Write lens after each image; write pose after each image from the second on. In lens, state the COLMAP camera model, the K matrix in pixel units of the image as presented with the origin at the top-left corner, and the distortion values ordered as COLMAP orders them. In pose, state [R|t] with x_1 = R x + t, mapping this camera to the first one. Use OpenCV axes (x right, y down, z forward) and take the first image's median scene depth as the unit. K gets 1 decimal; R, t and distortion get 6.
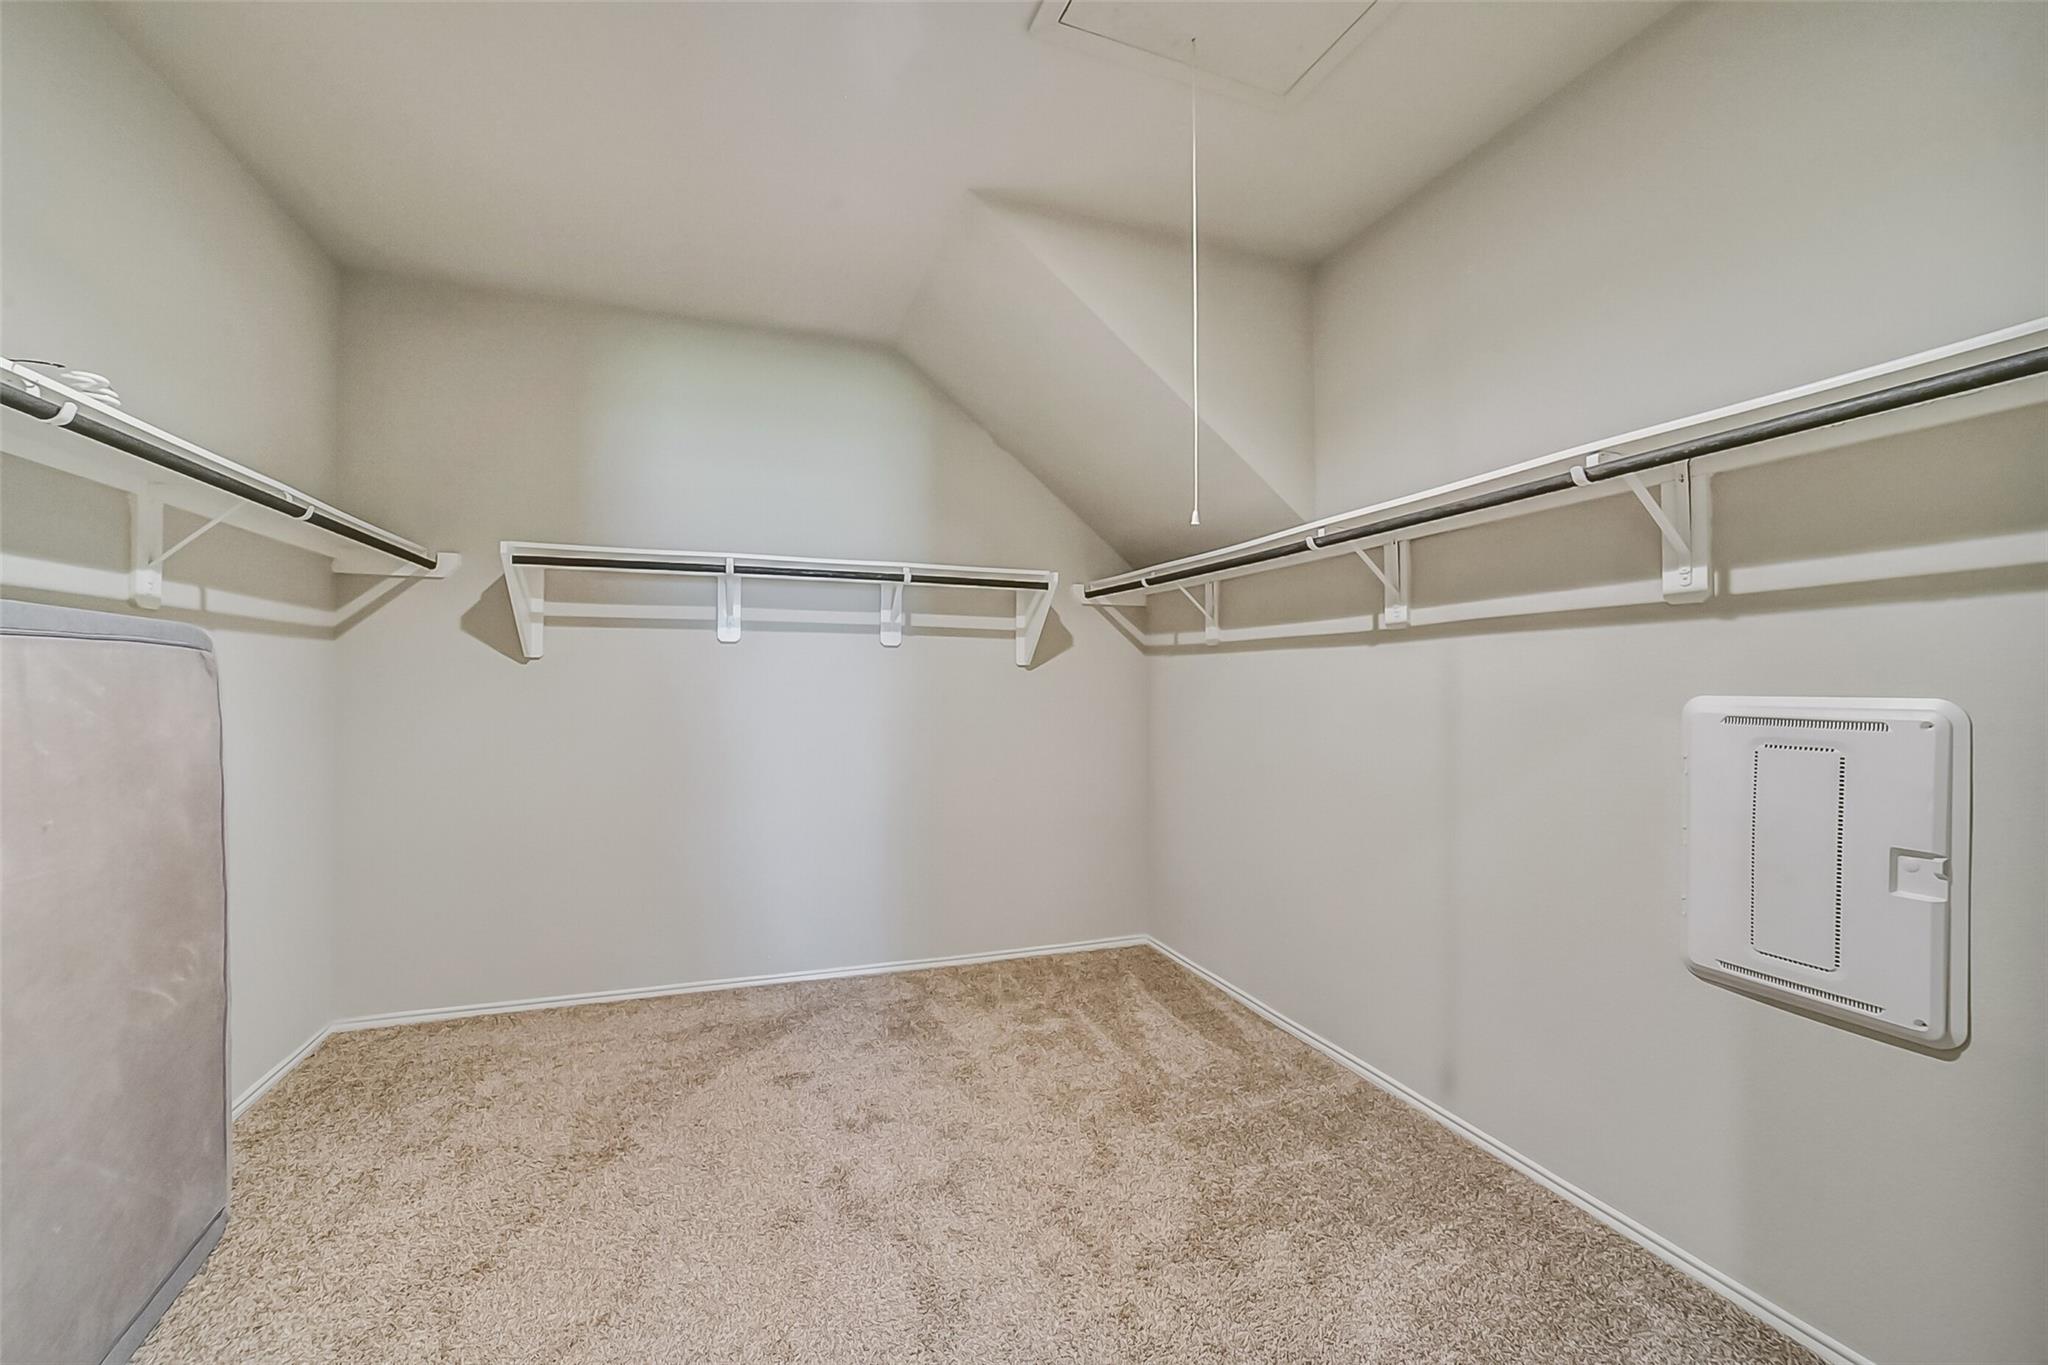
lens RADIAL K [[797.1, 0, 1042.9], [0, 797.1, 689.8], [0, 0, 1]] dist [-0.000489, 0.000262]
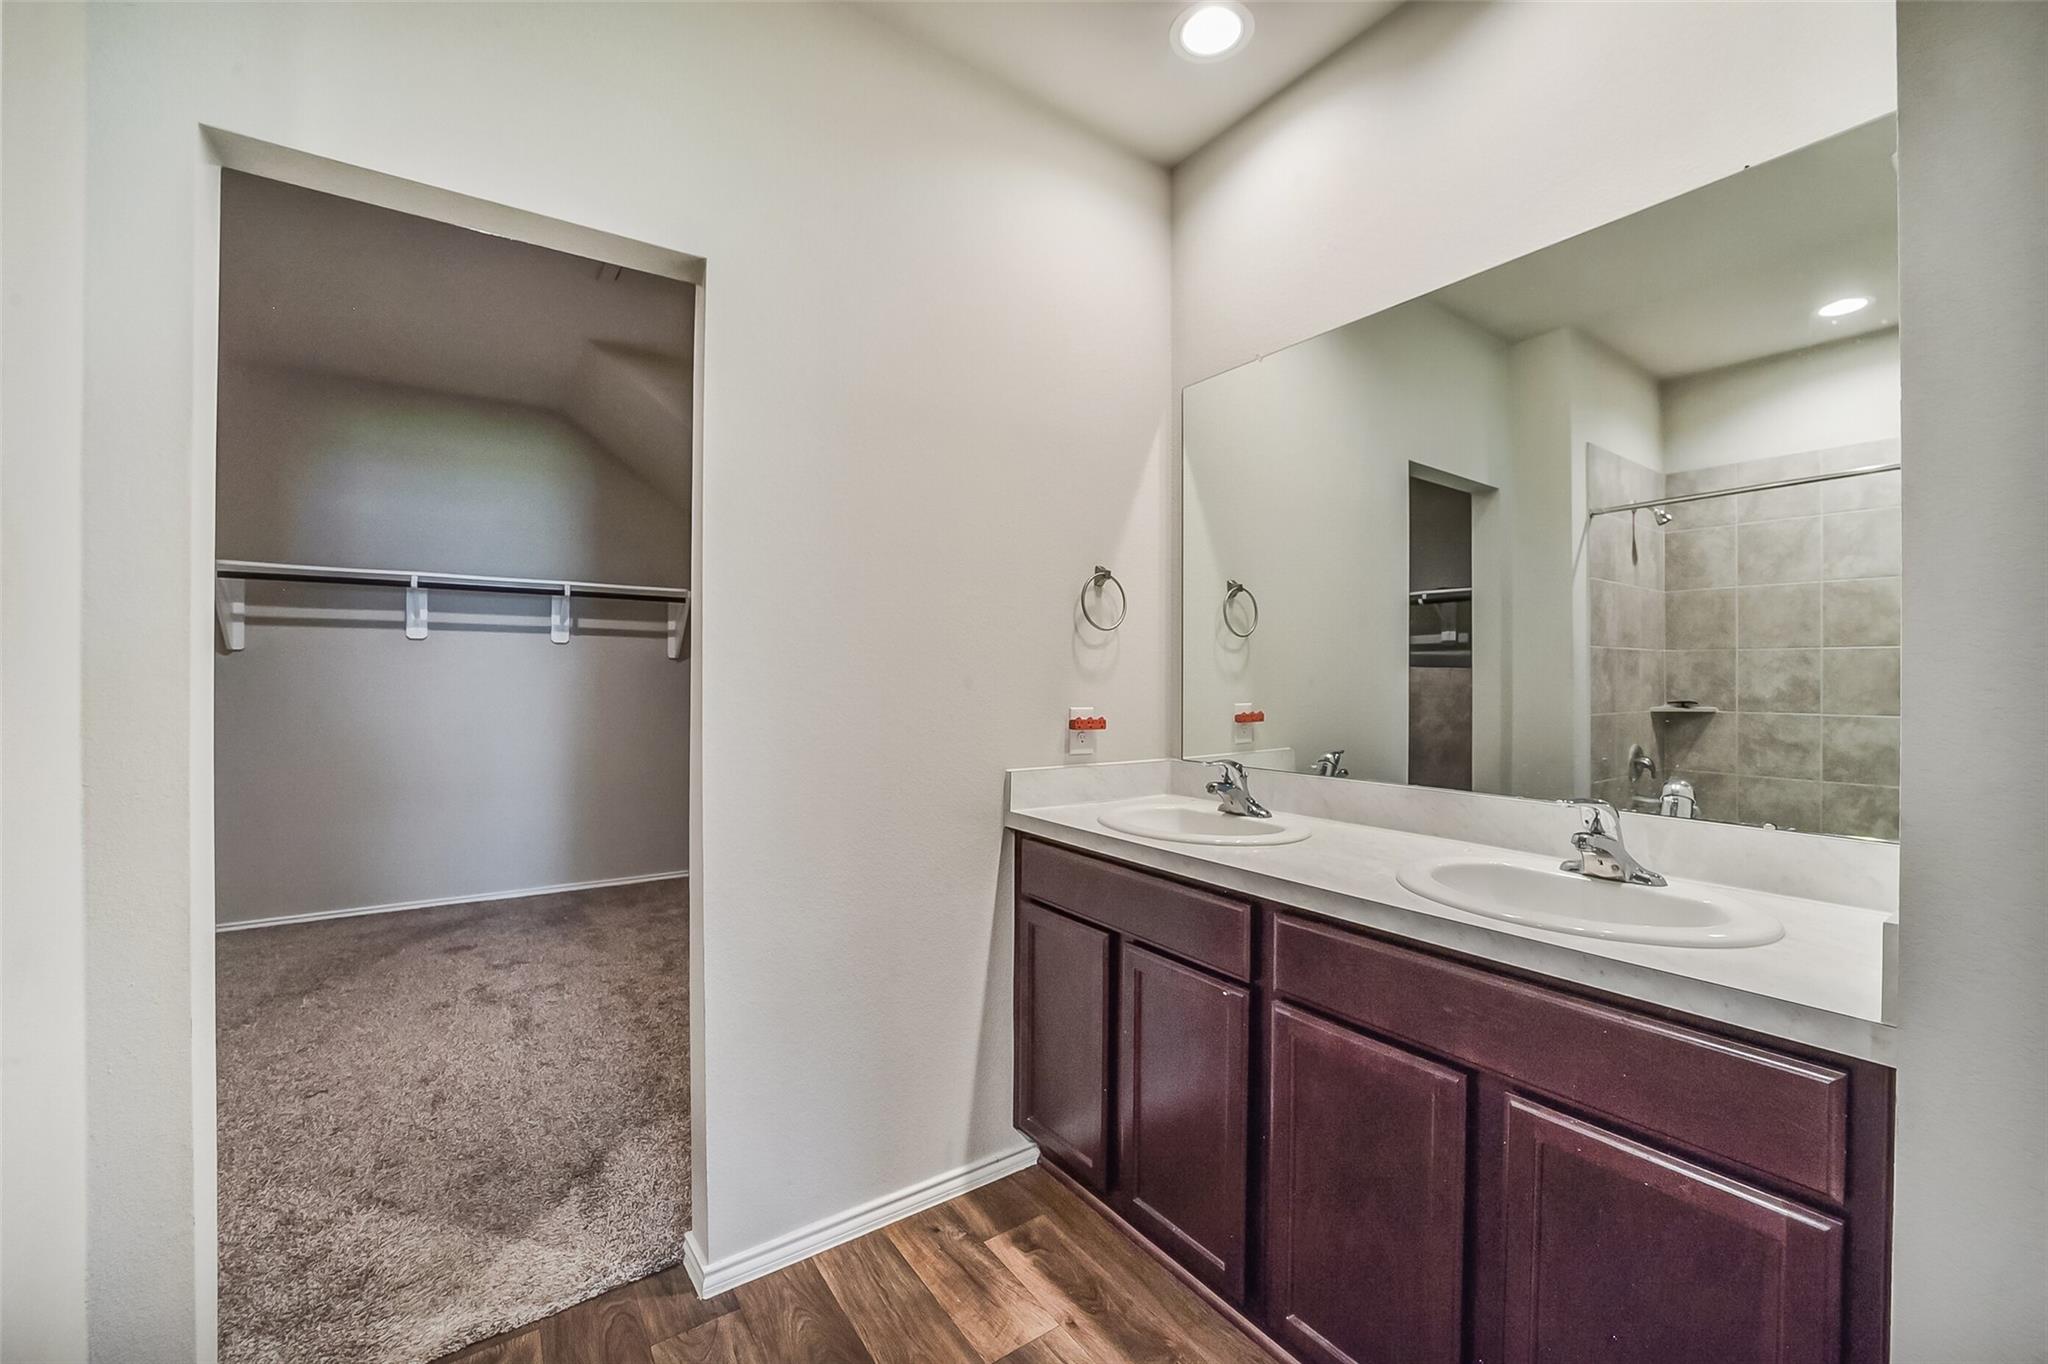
lens RADIAL K [[802.1, 0, 1024.0], [0, 802.1, 682.0], [0, 0, 1]] dist [0.000268, 0.000284]
pose [[0.973603, 0.001092, 0.228247, 0.278289], [-0.002763, 0.999972, 0.007003, -0.002217], [-0.228233, -0.007448, 0.973578, -0.508457]]
